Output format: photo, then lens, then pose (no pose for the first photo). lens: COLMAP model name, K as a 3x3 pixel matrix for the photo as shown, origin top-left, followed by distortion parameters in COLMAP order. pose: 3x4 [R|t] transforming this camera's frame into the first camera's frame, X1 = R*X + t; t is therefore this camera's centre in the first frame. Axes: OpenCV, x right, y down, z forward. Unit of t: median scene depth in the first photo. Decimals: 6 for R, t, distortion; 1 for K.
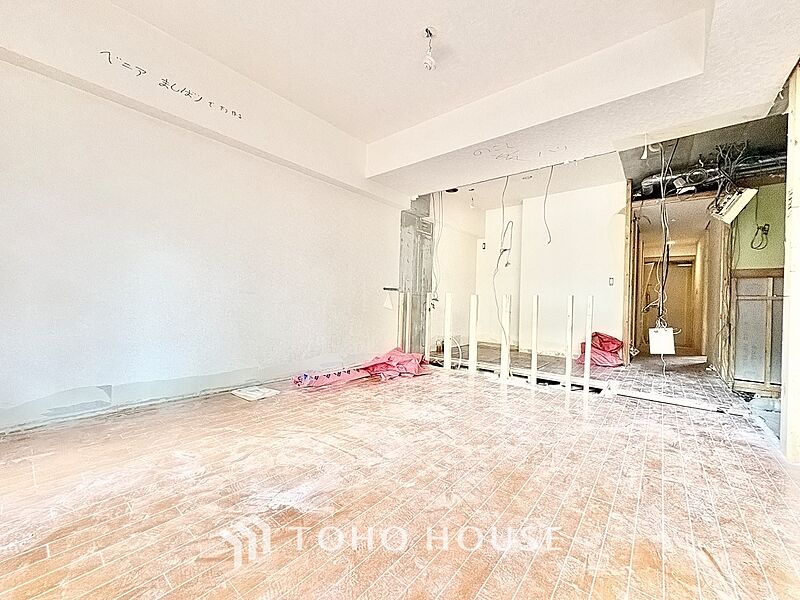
lens RADIAL K [[318.4, 0, 400.6], [0, 318.4, 300.8], [0, 0, 1]] dist [-0.000468, 0.000321]
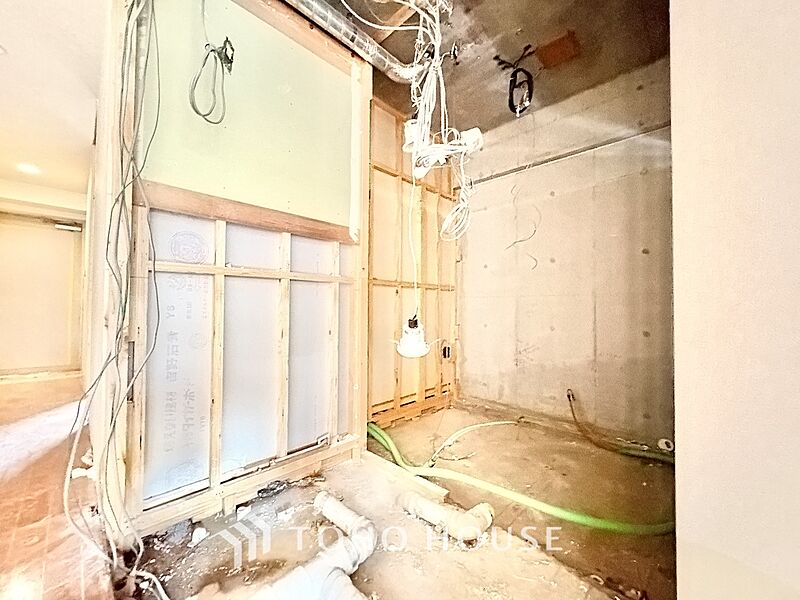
lens RADIAL K [[318.4, 0, 402.5], [0, 318.4, 296.9], [0, 0, 1]] dist [-0.000468, 0.000321]
pose [[0.082450, 0.000975, 0.996595, 0.809004], [-0.000116, 1.000000, -0.000969, 0.029331], [-0.996595, -0.000036, 0.082450, 0.770373]]
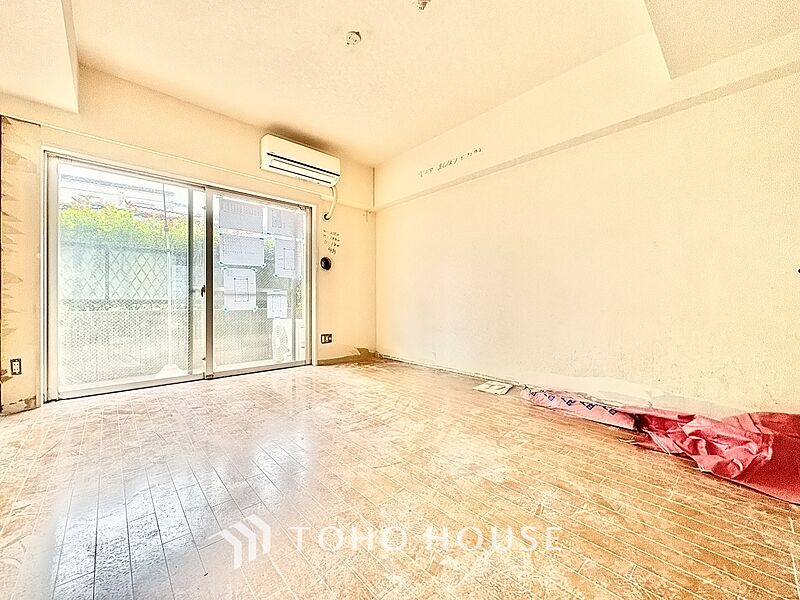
lens RADIAL K [[318.4, 0, 400.5], [0, 318.4, 300.4], [0, 0, 1]] dist [-0.000468, 0.000321]
pose [[-0.141634, -0.029412, -0.989482, 0.532708], [-0.004202, 0.999567, -0.029111, 0.018773], [0.989910, 0.000035, -0.141696, 0.653725]]
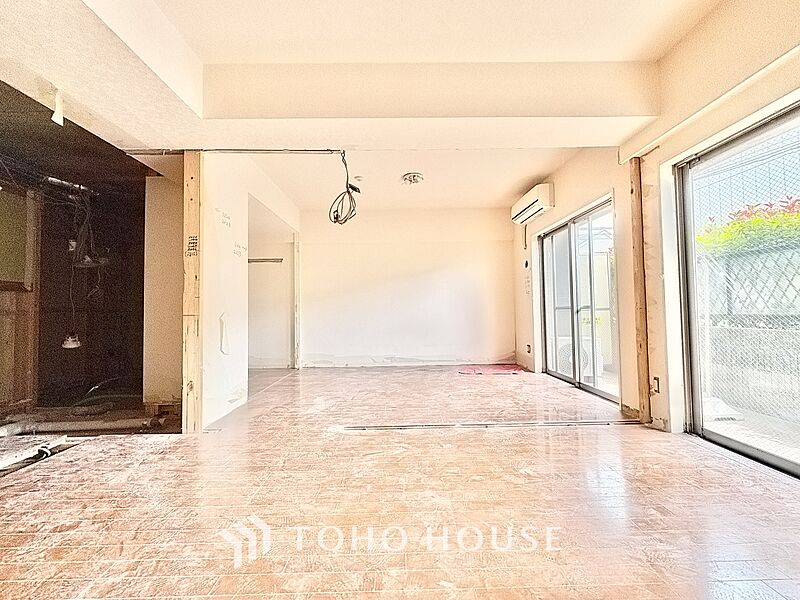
lens RADIAL K [[318.4, 0, 400.0], [0, 318.4, 300.6], [0, 0, 1]] dist [-0.000468, 0.000321]
pose [[-0.644702, 0.006756, 0.764404, -0.197275], [-0.003088, 0.999930, -0.011443, -0.034742], [-0.764427, -0.009737, -0.644636, 0.649218]]
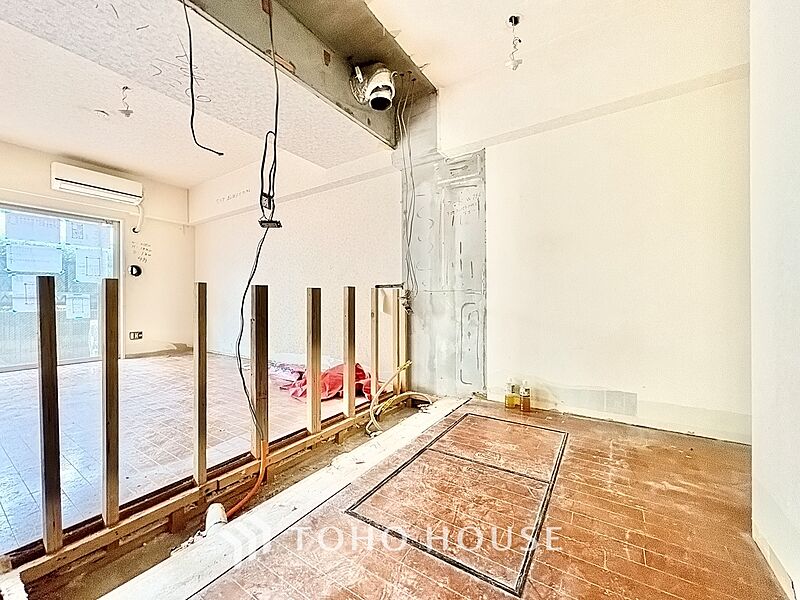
lens RADIAL K [[318.4, 0, 400.1], [0, 318.4, 300.8], [0, 0, 1]] dist [-0.000468, 0.000321]
pose [[0.105116, -0.026758, -0.994100, 0.874743], [0.005831, 0.999637, -0.026290, 0.020510], [0.994443, -0.003034, 0.105234, 1.191966]]
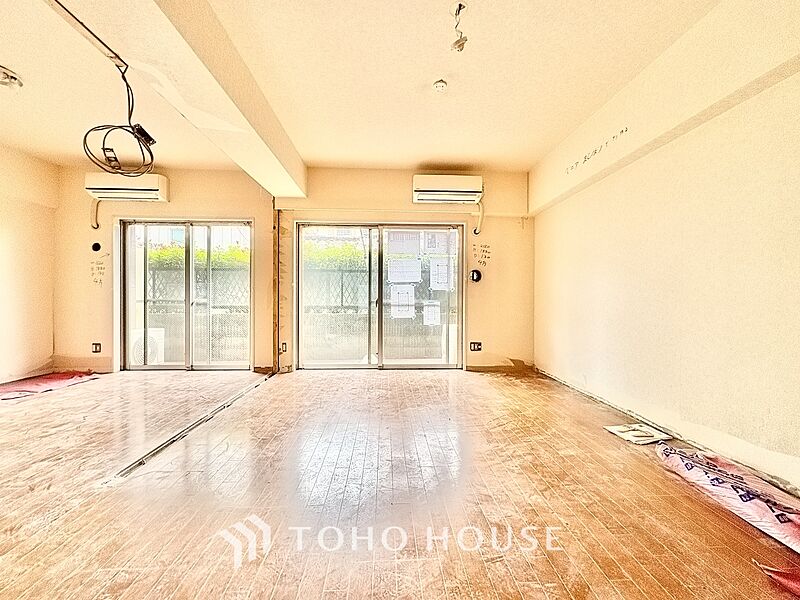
lens RADIAL K [[318.4, 0, 400.8], [0, 318.4, 300.3], [0, 0, 1]] dist [-0.000468, 0.000321]
pose [[-0.741608, -0.027828, -0.670256, 0.463203], [-0.025252, 0.999589, -0.013561, -0.029487], [0.670358, 0.006868, -0.742006, 0.942325]]
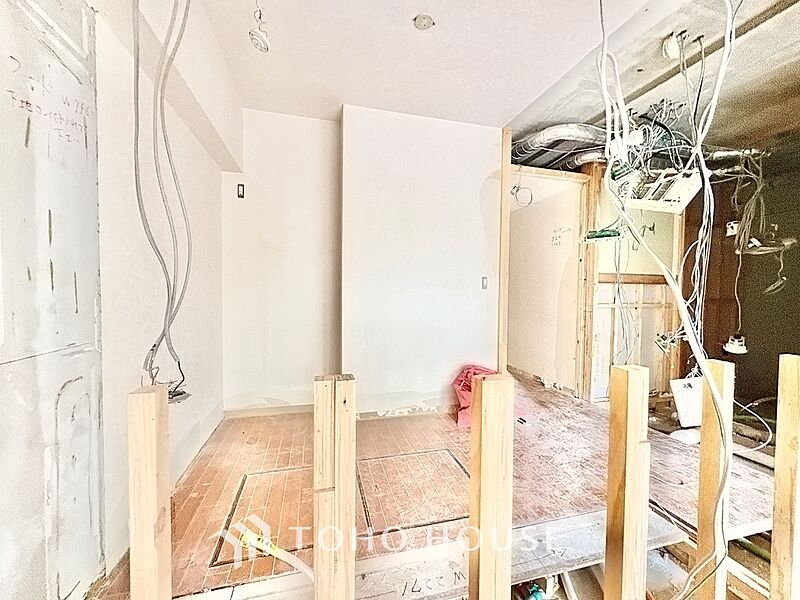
lens RADIAL K [[318.4, 0, 400.9], [0, 318.4, 300.3], [0, 0, 1]] dist [-0.000468, 0.000321]
pose [[0.583763, -0.047396, 0.810539, 0.056552], [0.006464, 0.998534, 0.053733, -0.081617], [-0.811898, -0.026128, 0.583214, 1.022566]]
